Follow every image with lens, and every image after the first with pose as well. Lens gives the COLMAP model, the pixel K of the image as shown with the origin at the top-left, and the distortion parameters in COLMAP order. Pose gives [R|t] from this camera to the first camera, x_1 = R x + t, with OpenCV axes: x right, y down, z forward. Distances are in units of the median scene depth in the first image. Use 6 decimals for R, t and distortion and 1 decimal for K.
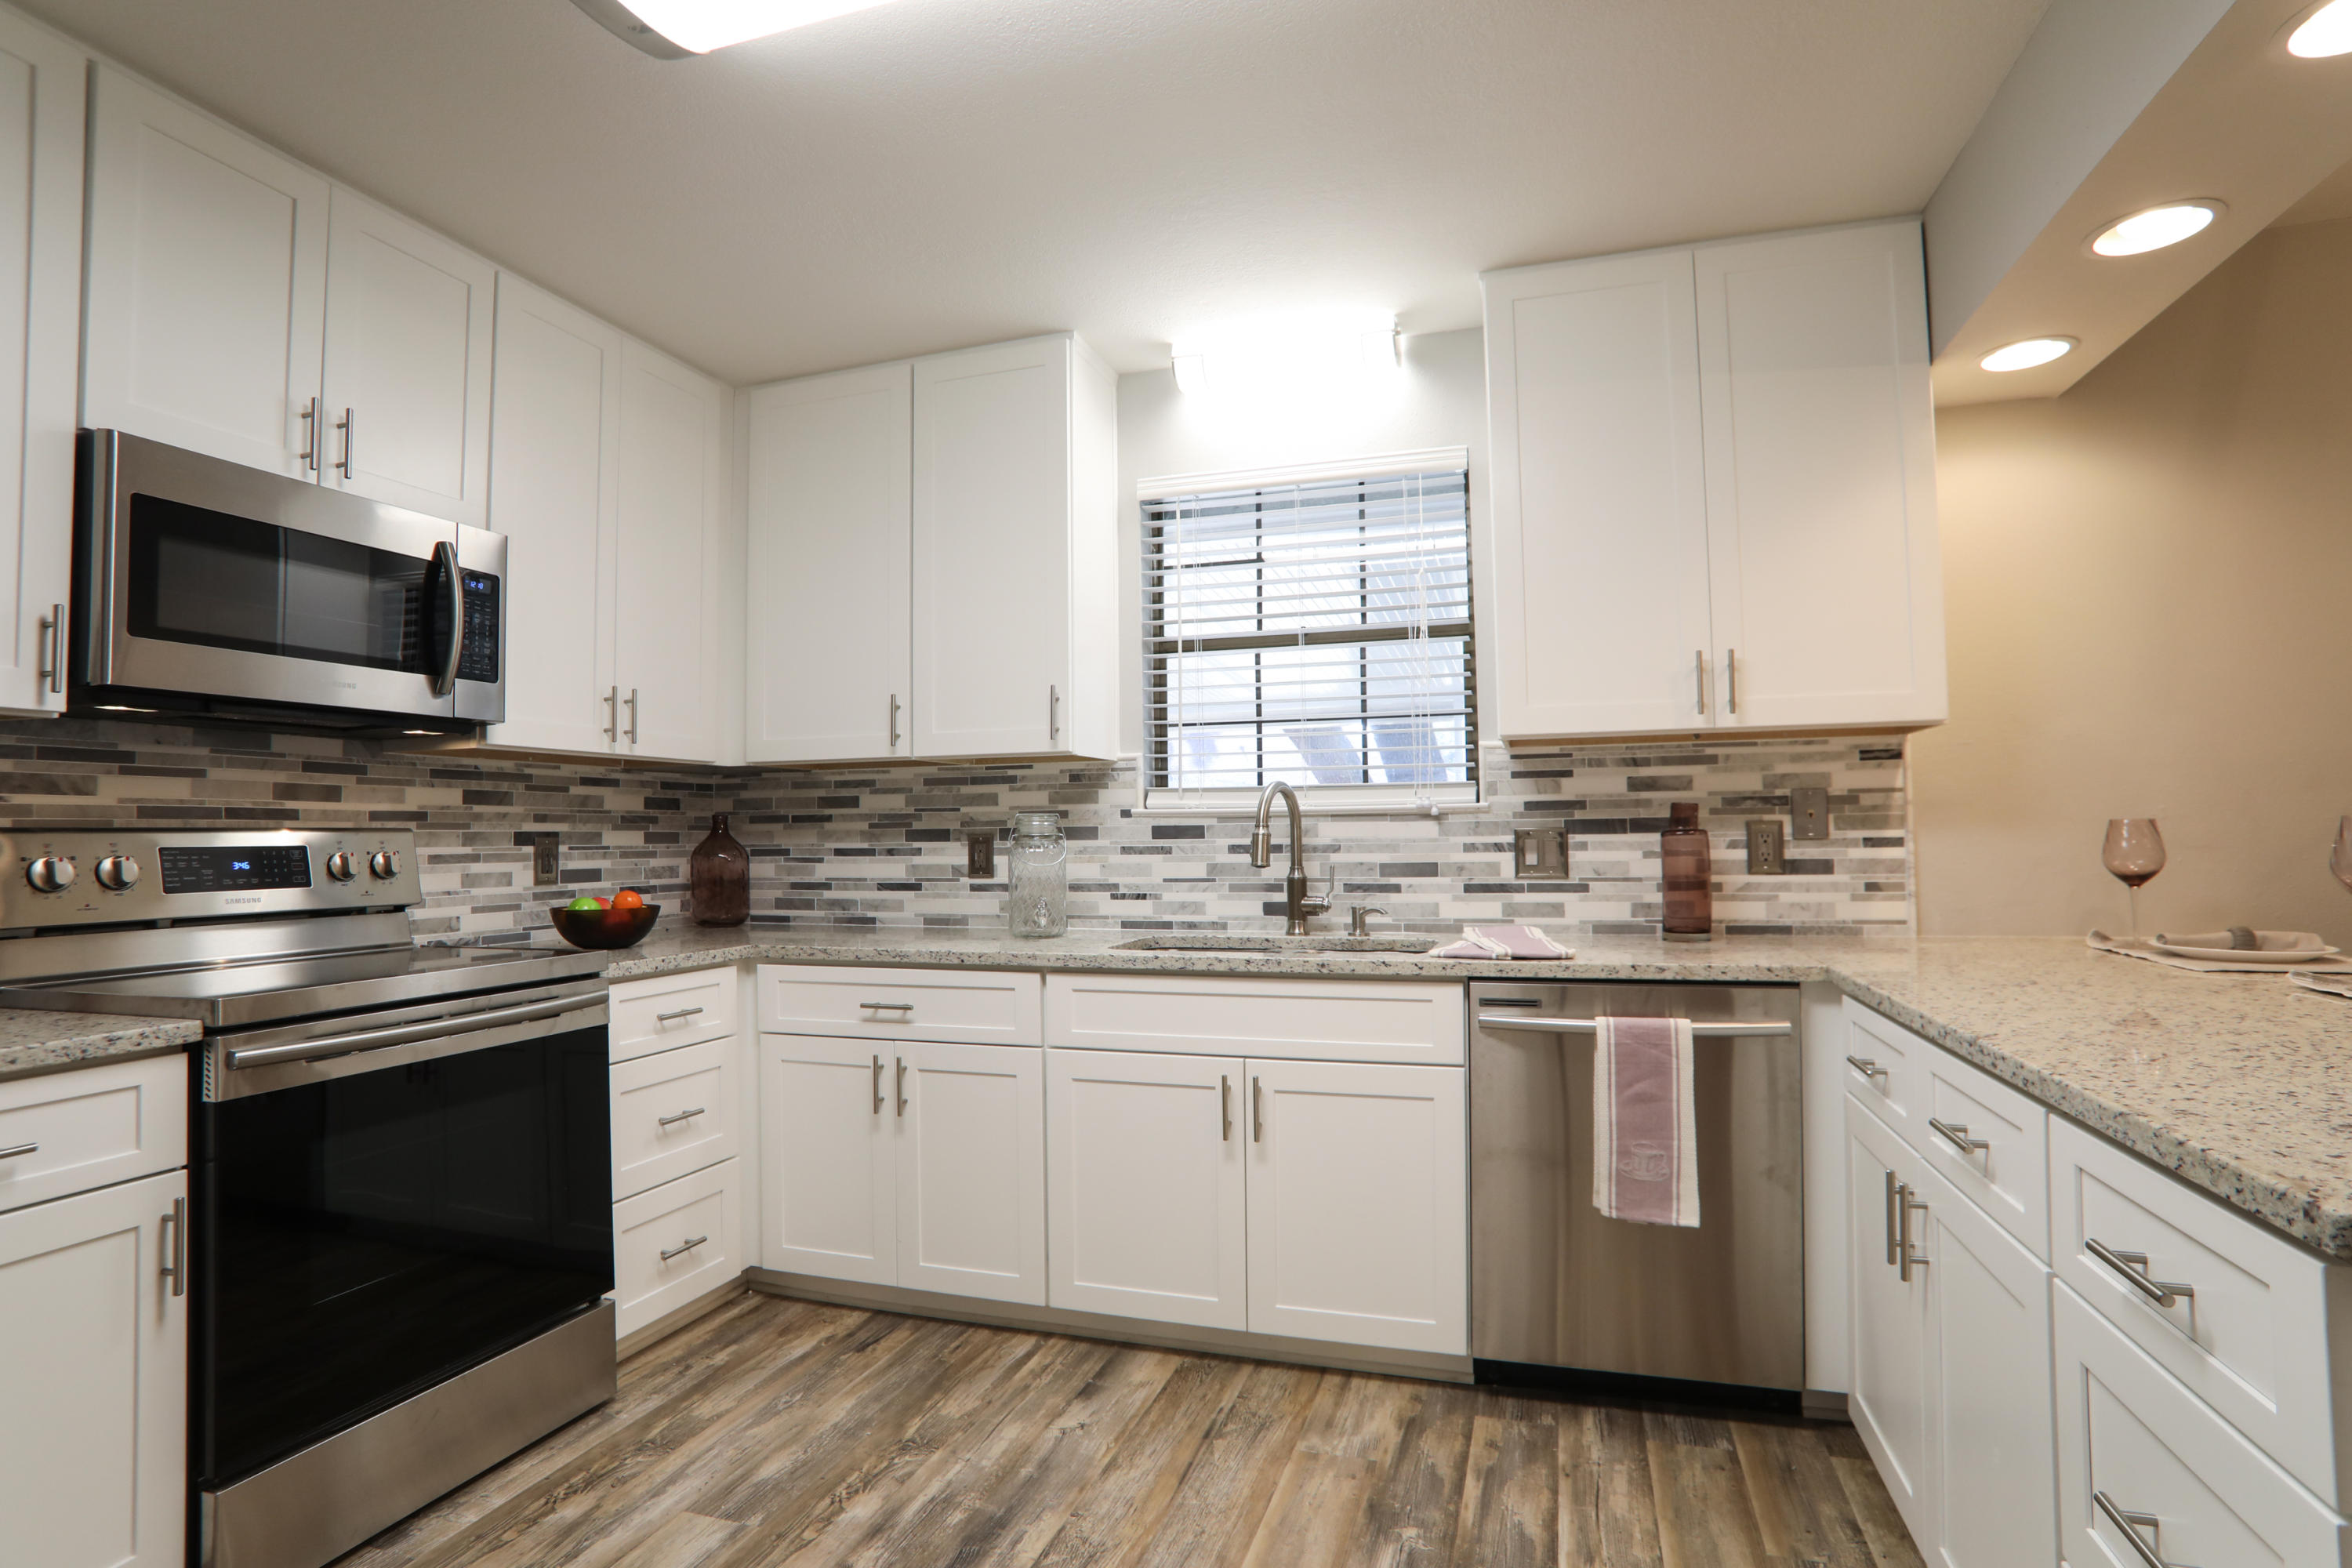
lens RADIAL K [[1186.1, 0, 1173.3], [0, 1186.1, 786.4], [0, 0, 1]] dist [-0.085246, 0.037687]
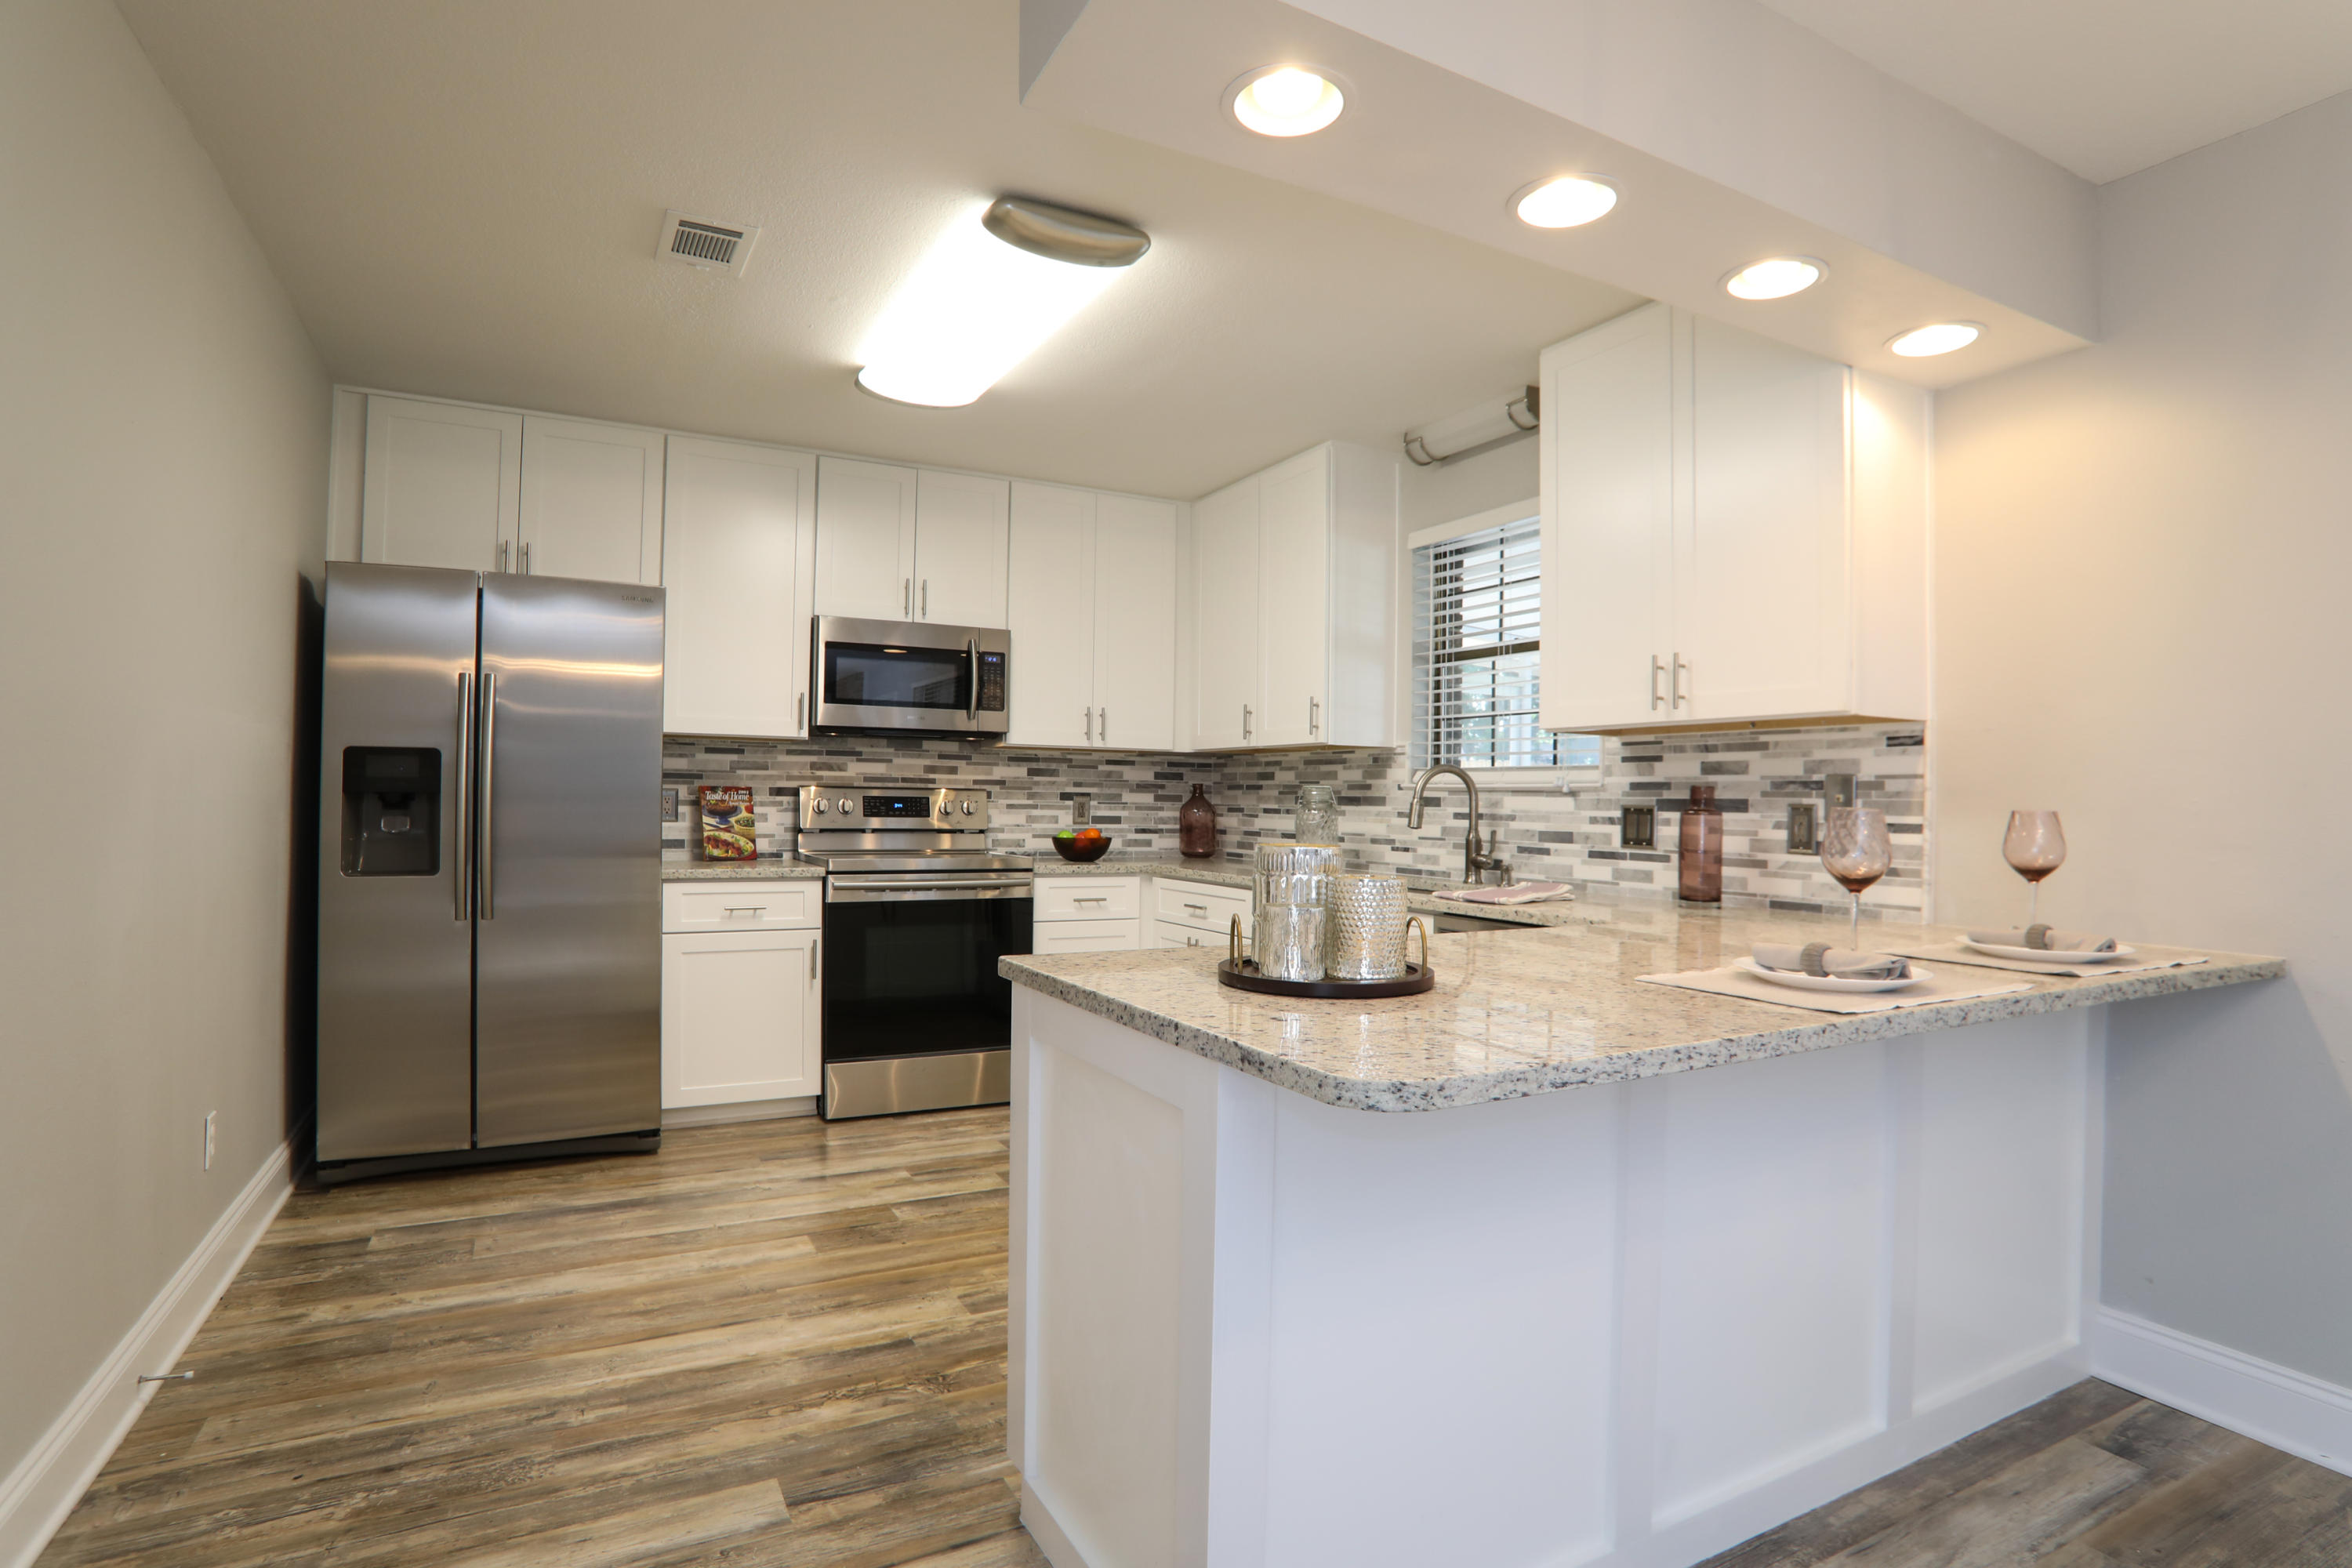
lens RADIAL K [[1186.1, 0, 1173.3], [0, 1186.1, 786.4], [0, 0, 1]] dist [-0.085246, 0.037687]
pose [[0.718958, 0.015832, -0.694873, 0.777086], [0.003013, 0.999660, 0.025894, -0.014491], [0.695046, -0.020710, 0.718666, -0.146462]]
